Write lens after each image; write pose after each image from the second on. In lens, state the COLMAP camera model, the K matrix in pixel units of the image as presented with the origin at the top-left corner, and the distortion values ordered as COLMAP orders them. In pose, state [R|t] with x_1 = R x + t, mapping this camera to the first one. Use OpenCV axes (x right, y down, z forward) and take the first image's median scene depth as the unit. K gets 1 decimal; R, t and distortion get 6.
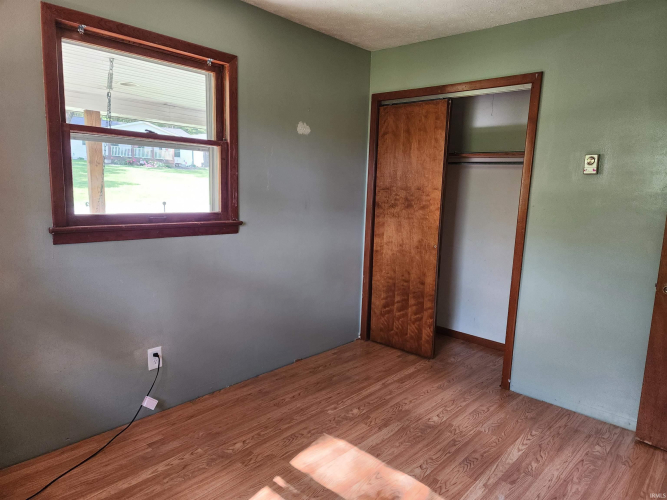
lens RADIAL K [[447.8, 0, 337.2], [0, 447.8, 248.8], [0, 0, 1]] dist [0.072121, -0.062400]
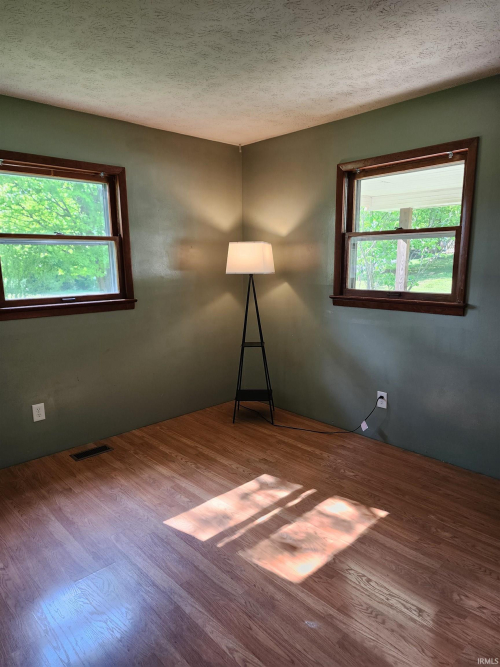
lens RADIAL K [[447.8, 0, 252.1], [0, 447.8, 335.1], [0, 0, 1]] dist [0.072121, -0.062400]
pose [[-0.074761, 0.139017, -0.987464, 0.961394], [-0.130788, 0.980314, 0.147912, -0.095869], [0.988588, 0.140207, -0.055107, 0.710722]]
